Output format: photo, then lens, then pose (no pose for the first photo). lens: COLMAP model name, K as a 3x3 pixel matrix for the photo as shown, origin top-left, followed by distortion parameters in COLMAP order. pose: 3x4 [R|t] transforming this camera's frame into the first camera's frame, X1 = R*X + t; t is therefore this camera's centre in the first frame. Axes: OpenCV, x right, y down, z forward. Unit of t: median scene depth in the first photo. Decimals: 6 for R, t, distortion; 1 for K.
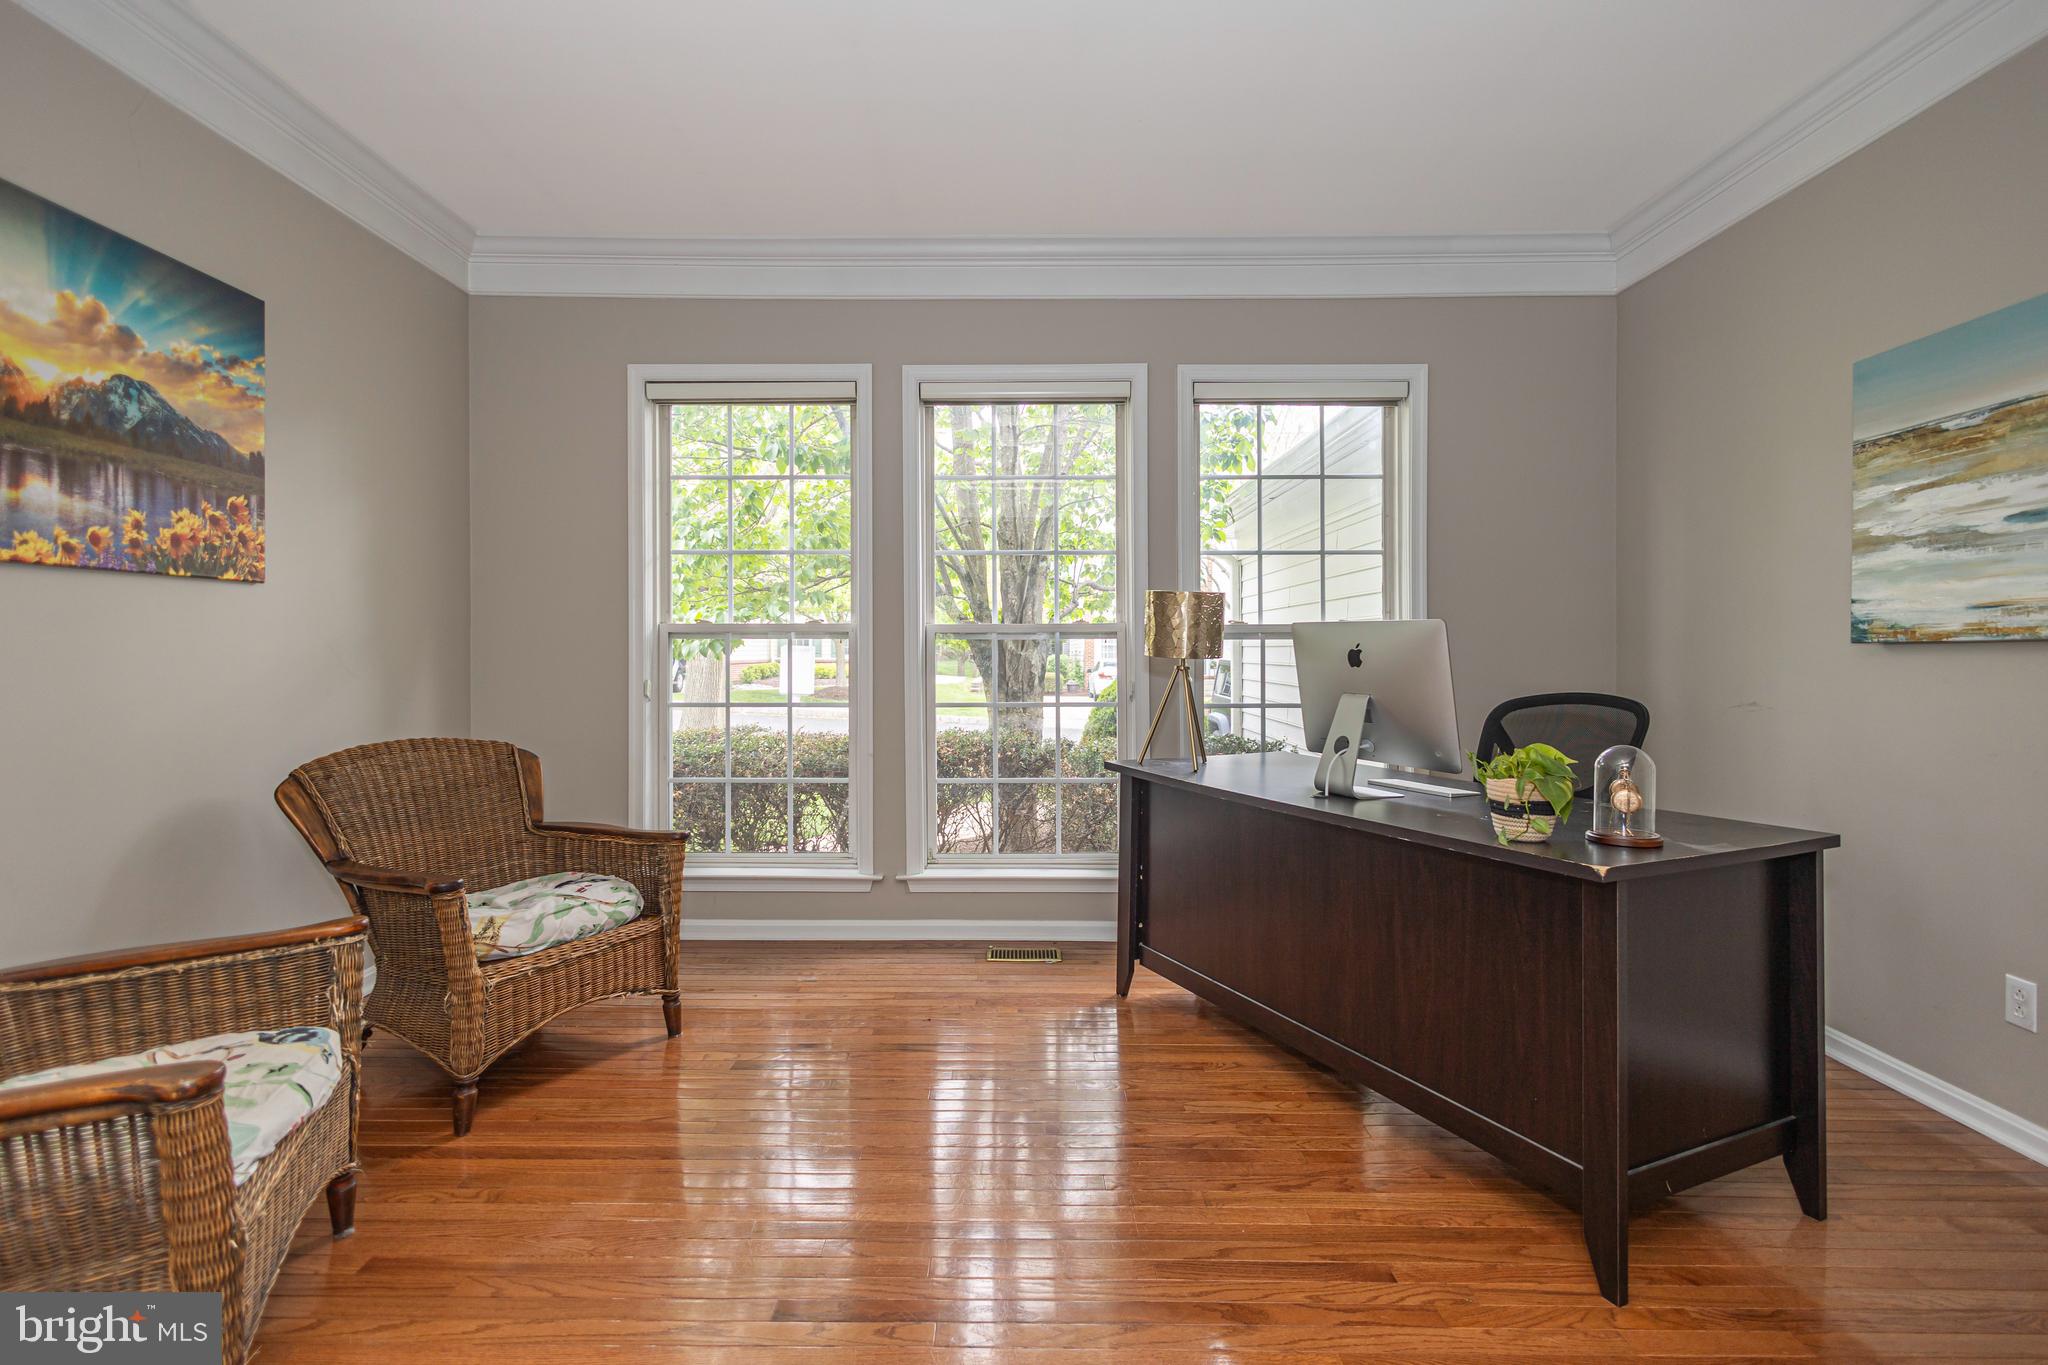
lens RADIAL K [[957.8, 0, 986.3], [0, 957.8, 660.8], [0, 0, 1]] dist [0.006536, -0.000626]
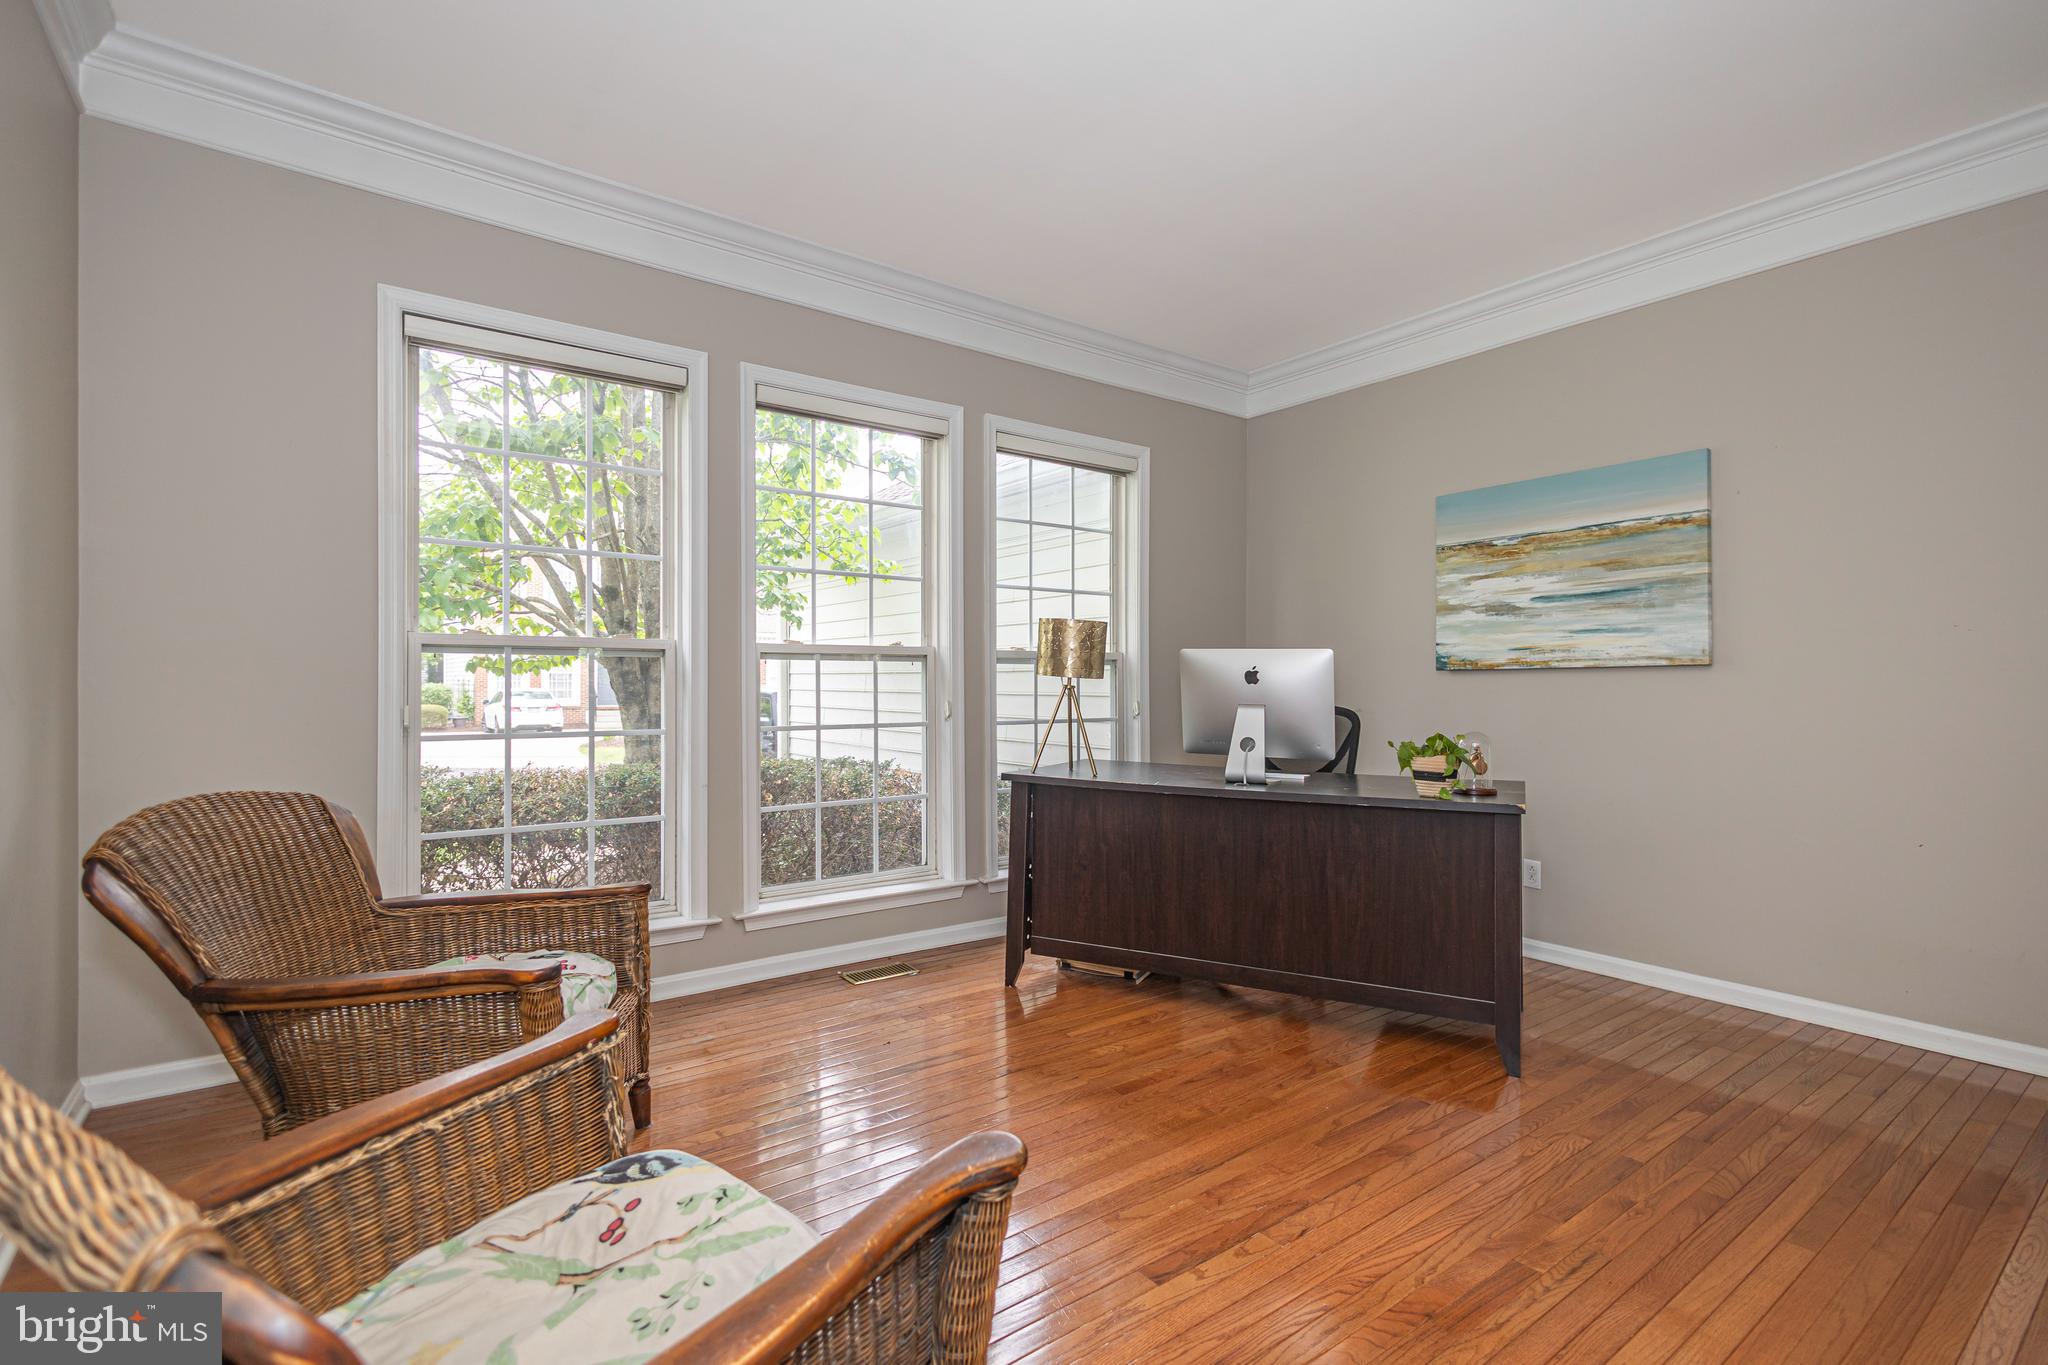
lens RADIAL K [[957.8, 0, 1017.9], [0, 957.8, 686.2], [0, 0, 1]] dist [0.006536, -0.000626]
pose [[0.791300, -0.000310, 0.611428, -0.522583], [0.002657, 0.999992, -0.002932, 0.009759], [-0.611422, 0.003945, 0.791295, 0.125878]]
